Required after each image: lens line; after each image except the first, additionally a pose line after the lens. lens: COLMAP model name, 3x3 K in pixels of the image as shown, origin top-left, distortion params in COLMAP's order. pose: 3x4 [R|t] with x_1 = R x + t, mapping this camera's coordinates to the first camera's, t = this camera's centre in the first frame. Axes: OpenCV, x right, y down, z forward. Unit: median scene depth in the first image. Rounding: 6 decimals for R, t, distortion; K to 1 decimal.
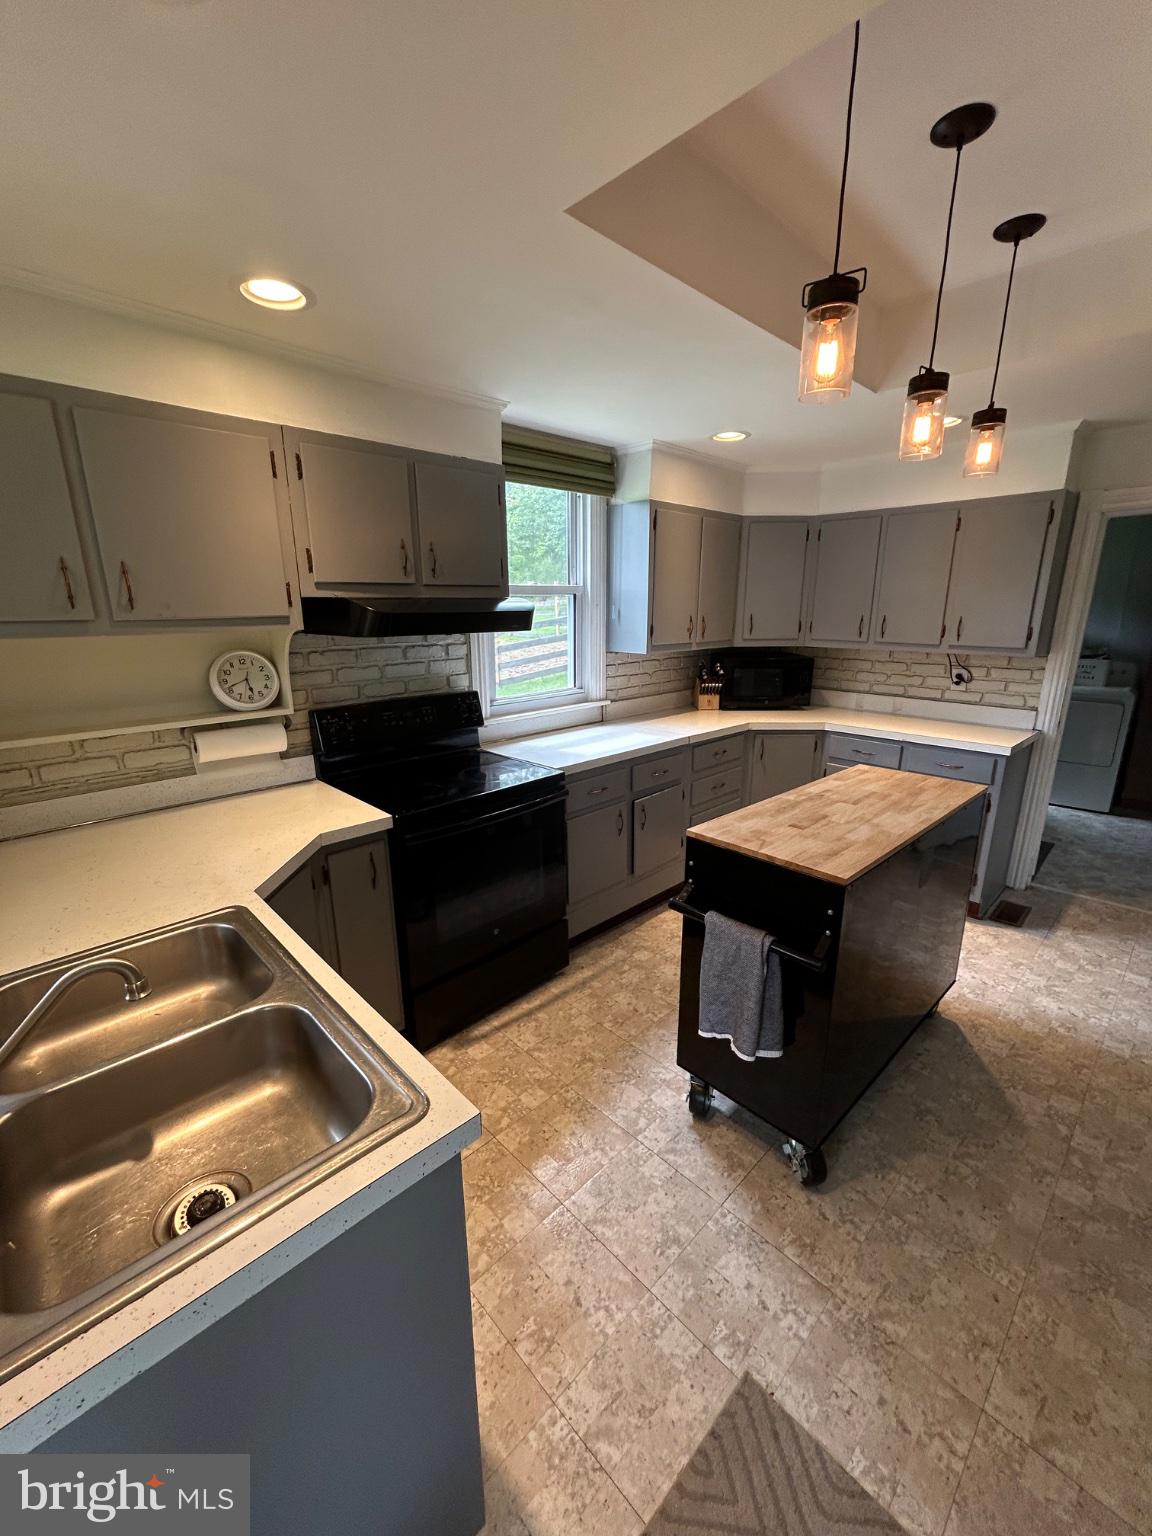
lens RADIAL K [[619.9, 0, 570.6], [0, 619.9, 768.3], [0, 0, 1]] dist [0.003414, -0.002031]
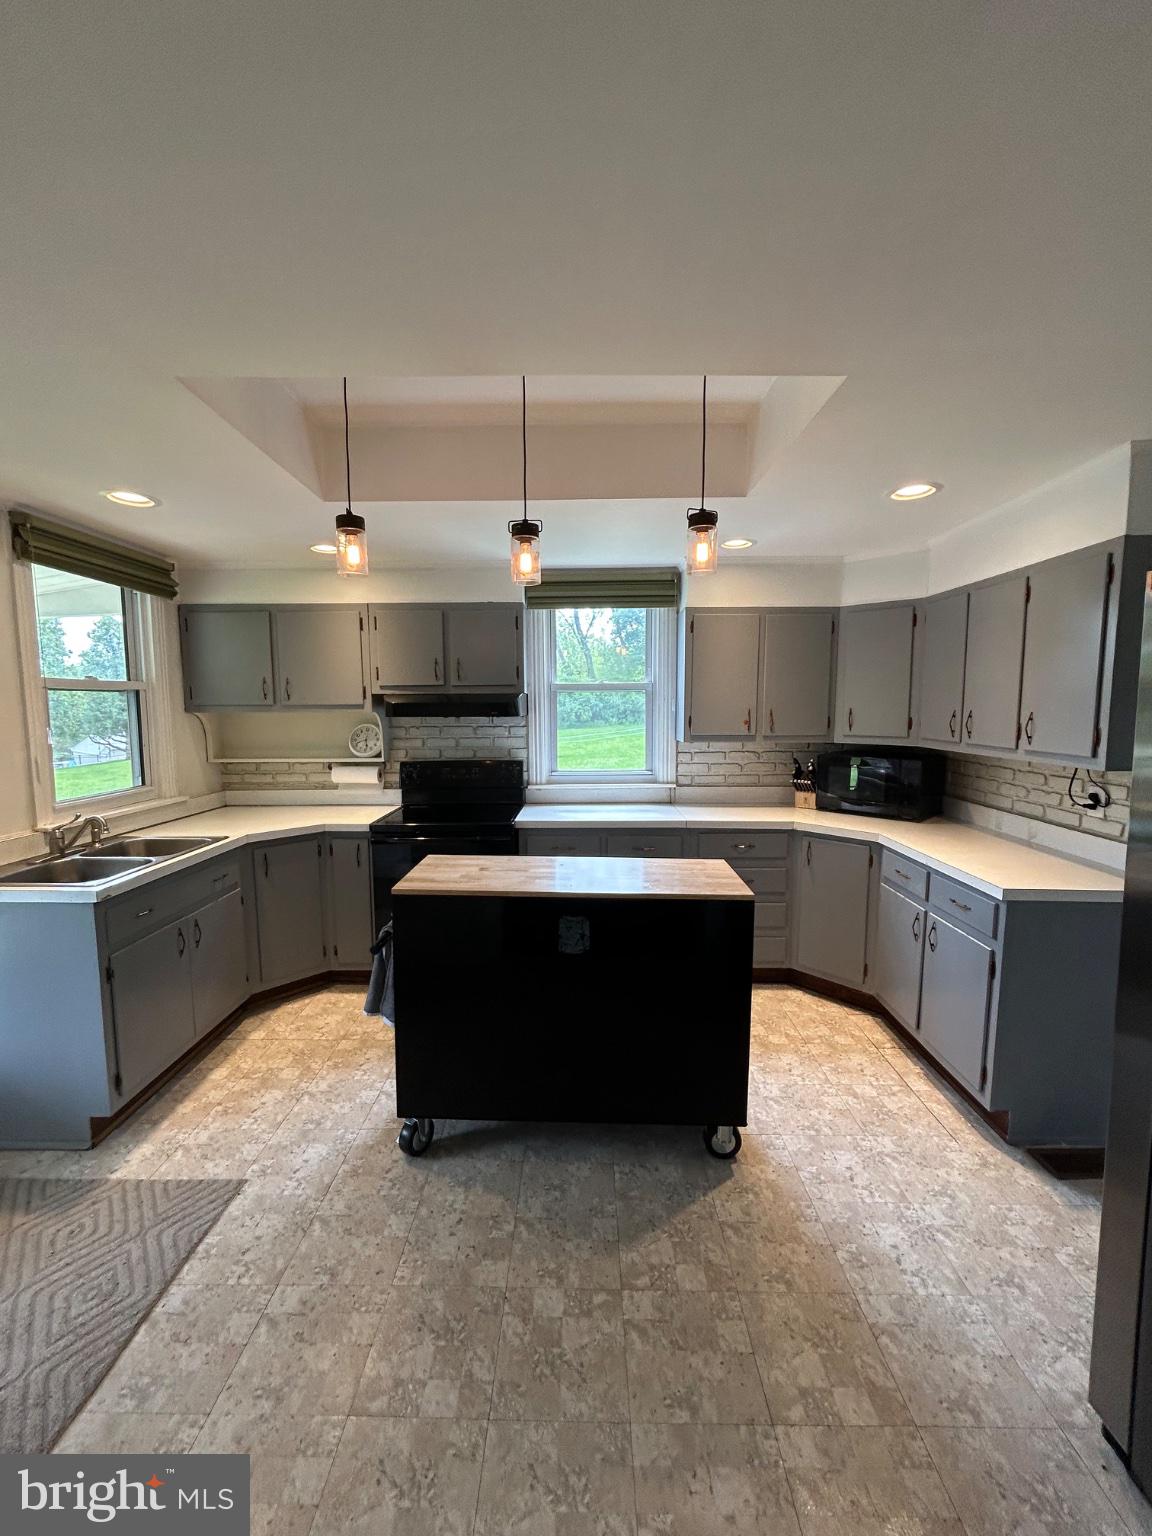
lens RADIAL K [[619.9, 0, 570.7], [0, 619.9, 765.7], [0, 0, 1]] dist [0.003414, -0.002031]
pose [[0.710830, 0.073300, -0.699534, 1.095239], [-0.179614, 0.980497, -0.079774, -0.034252], [0.680044, 0.182352, 0.710133, 0.156342]]
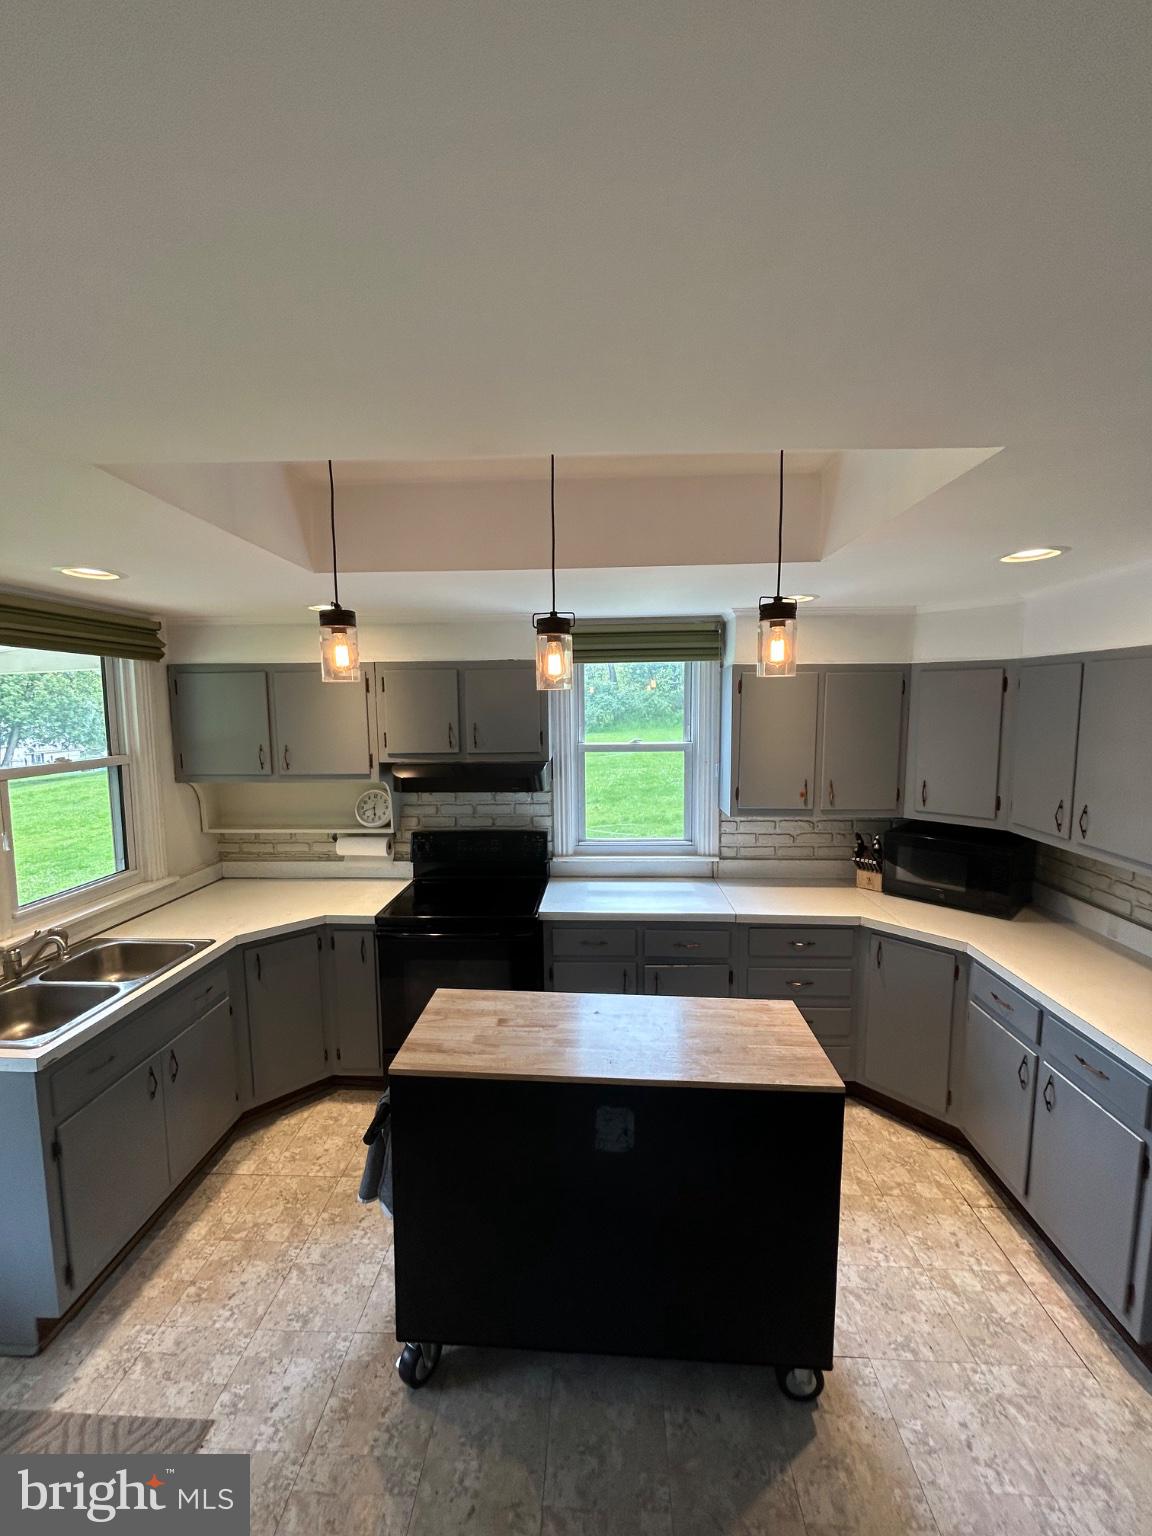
lens RADIAL K [[619.9, 0, 571.7], [0, 619.9, 764.7], [0, 0, 1]] dist [0.003414, -0.002031]
pose [[0.687485, 0.071916, -0.722629, 0.941020], [-0.181554, 0.980506, -0.075144, -0.218133], [0.703138, 0.182857, 0.687139, 0.238018]]
